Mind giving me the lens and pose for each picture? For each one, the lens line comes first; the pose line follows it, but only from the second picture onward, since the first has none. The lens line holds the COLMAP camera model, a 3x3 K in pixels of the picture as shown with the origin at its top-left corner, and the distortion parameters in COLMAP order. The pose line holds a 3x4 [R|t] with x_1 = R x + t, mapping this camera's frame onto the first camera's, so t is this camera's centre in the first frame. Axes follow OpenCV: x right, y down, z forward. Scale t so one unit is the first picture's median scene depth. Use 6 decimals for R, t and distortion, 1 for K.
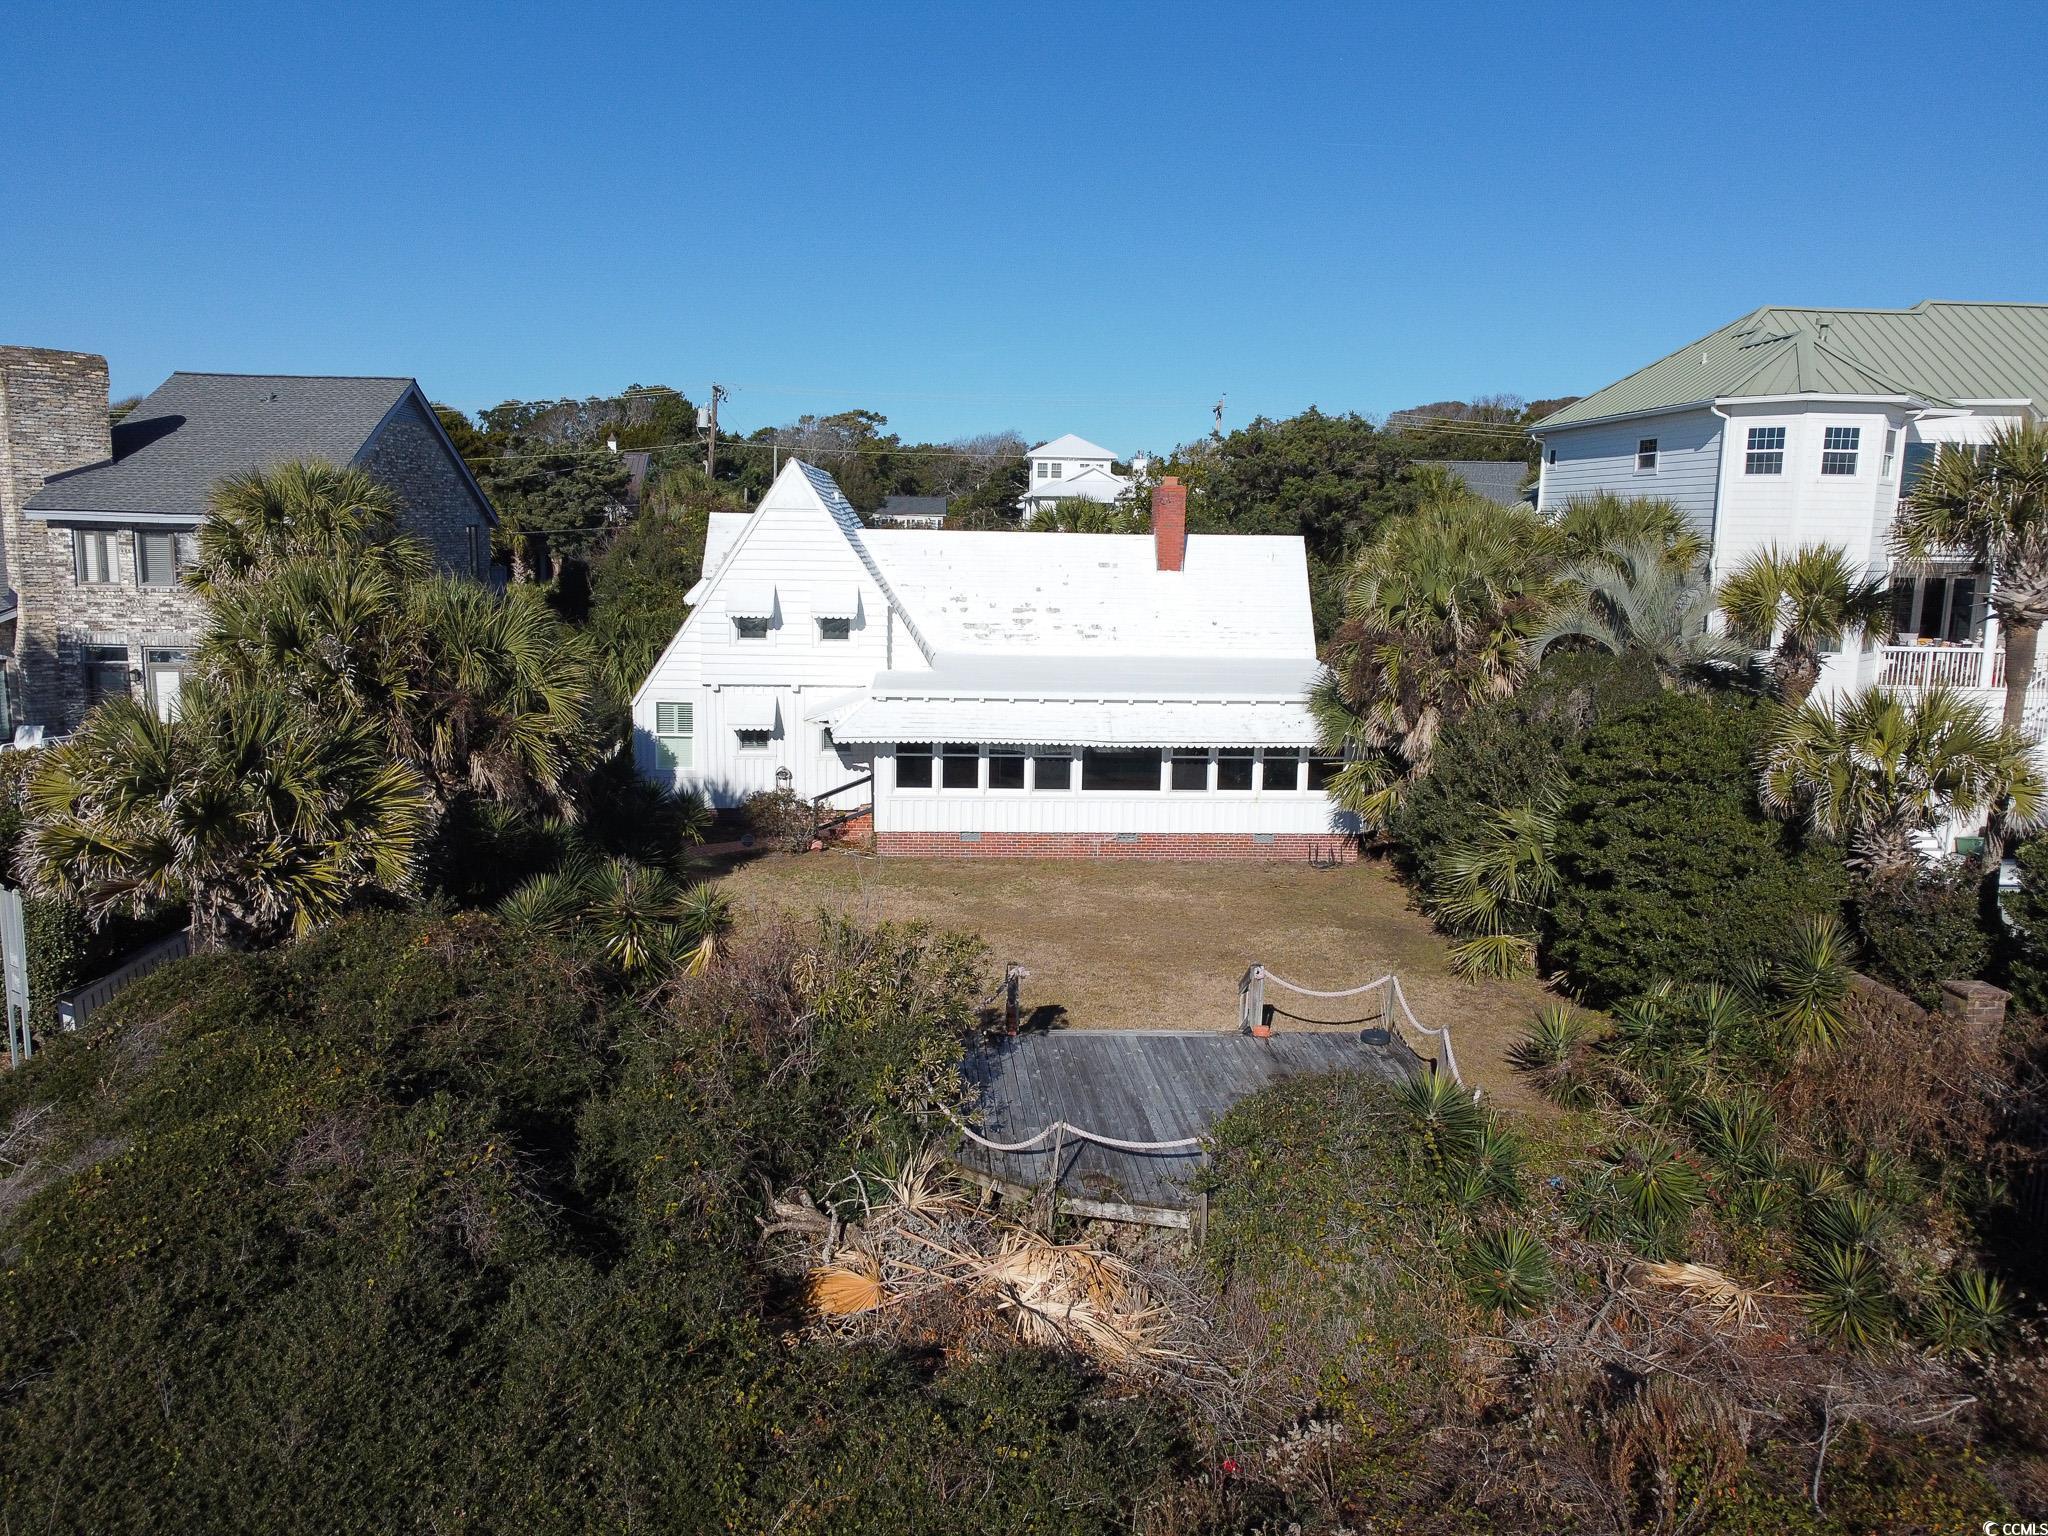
lens RADIAL K [[1519.9, 0, 1016.1], [0, 1519.9, 779.1], [0, 0, 1]] dist [-0.006168, -0.010288]
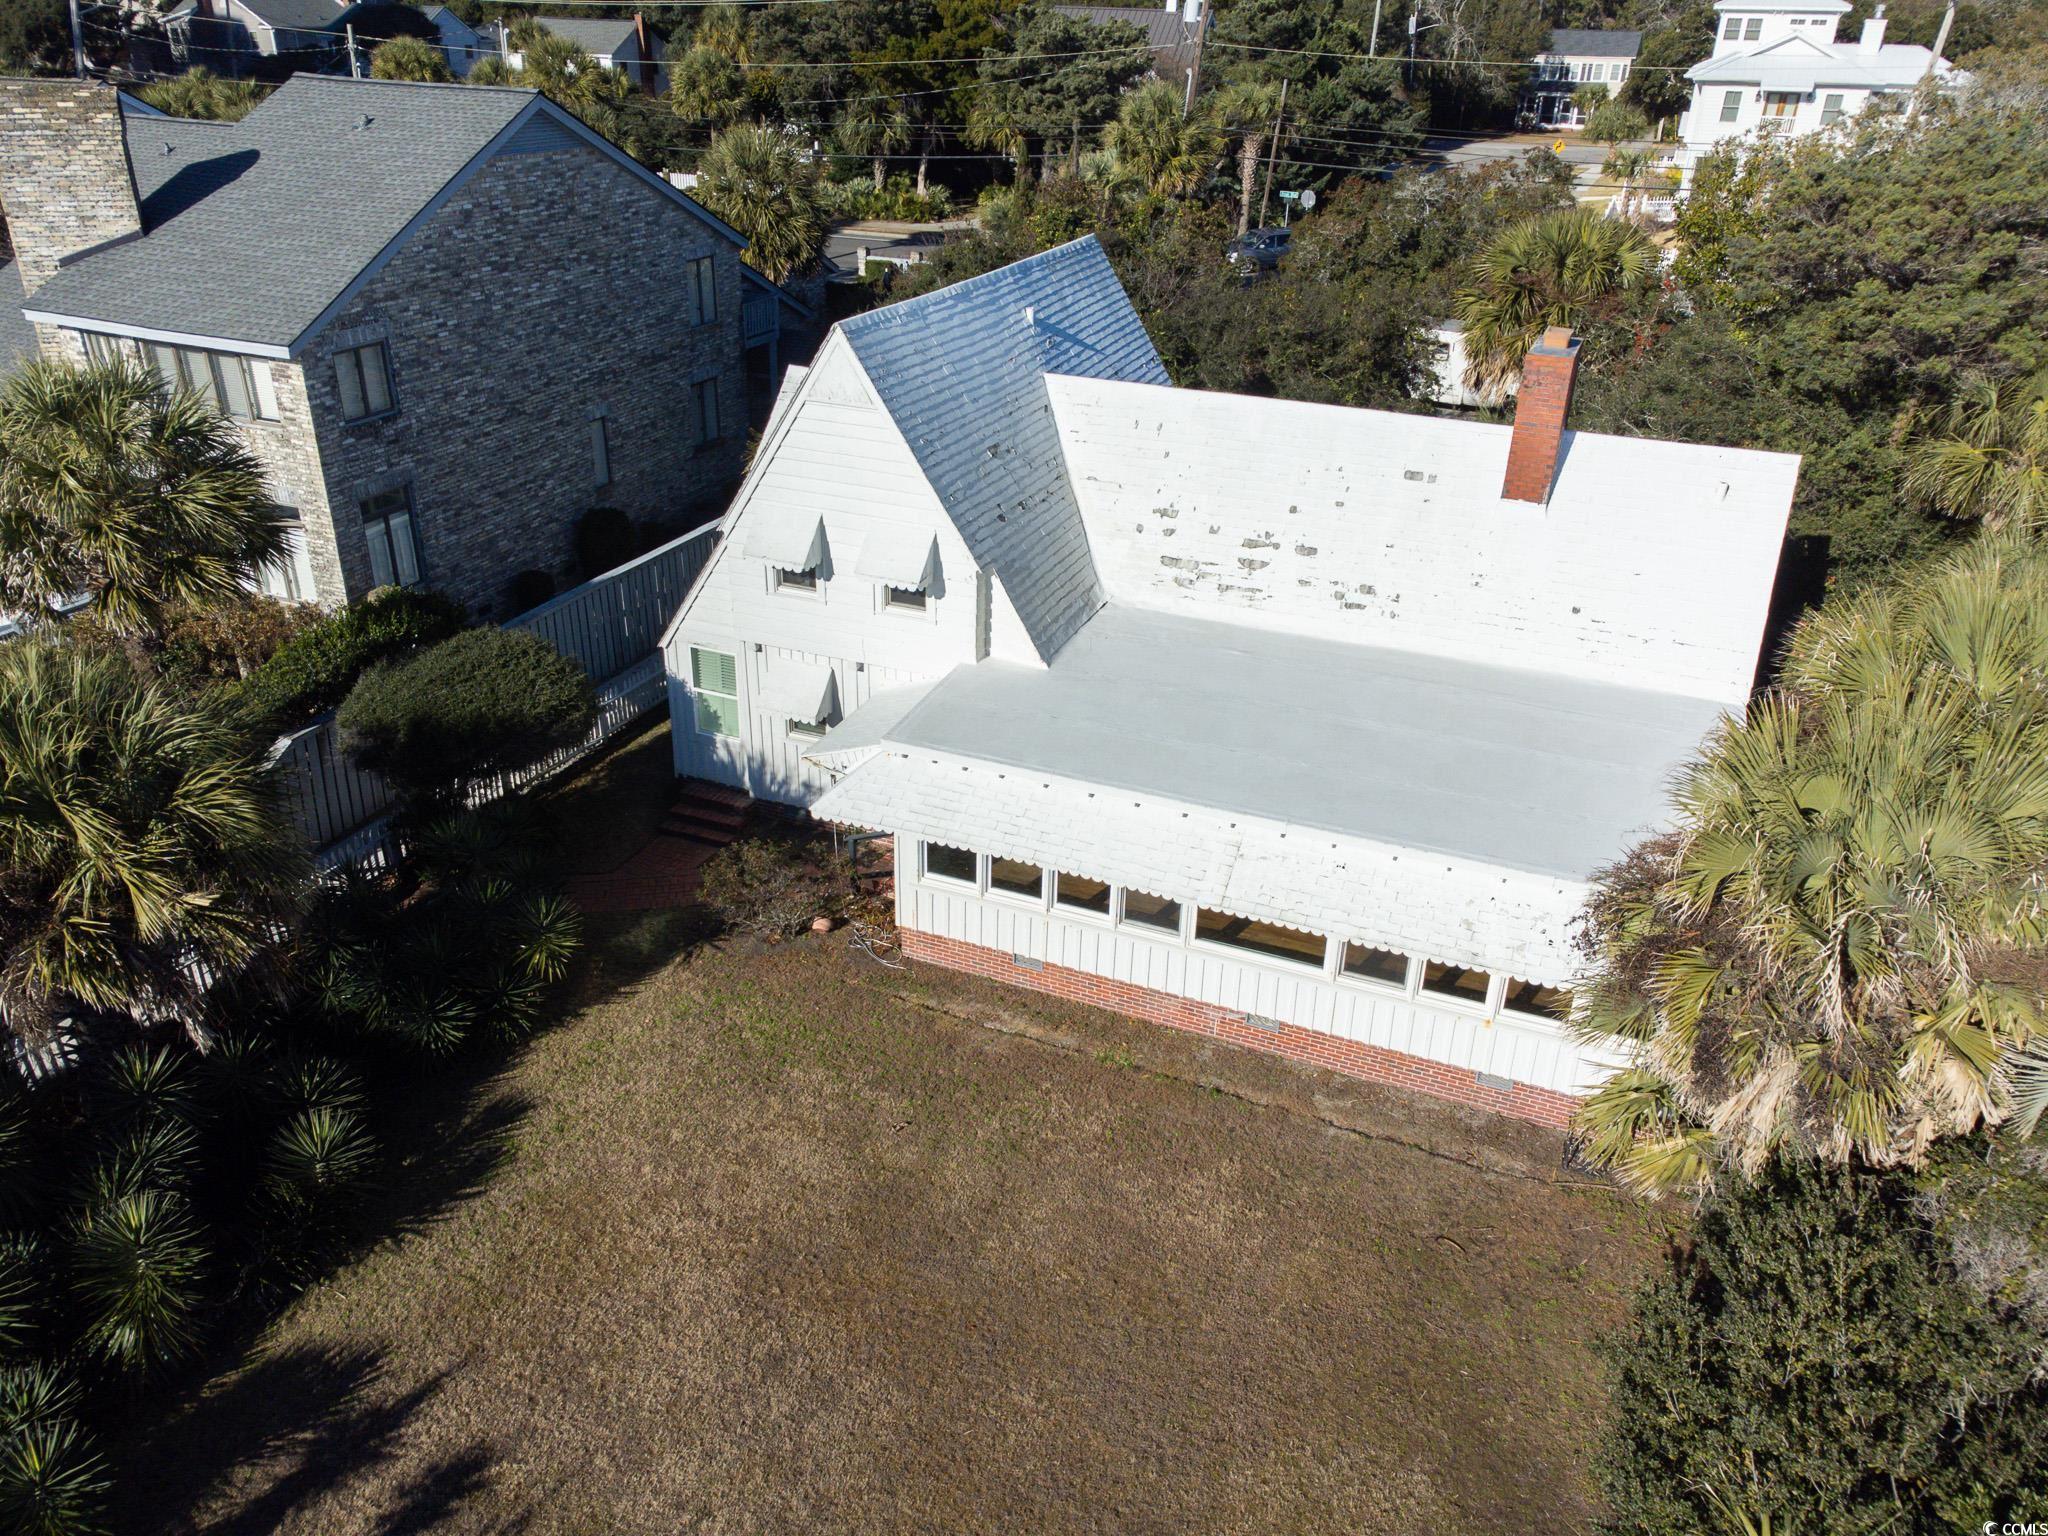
lens RADIAL K [[1503.4, 0, 1024.0], [0, 1503.4, 768.0], [0, 0, 1]] dist [0.022039, -0.011855]
pose [[0.904937, 0.196005, -0.377718, 0.199065], [-0.075255, 0.947330, 0.311292, -0.245922], [0.418839, -0.253275, 0.872024, 0.462089]]
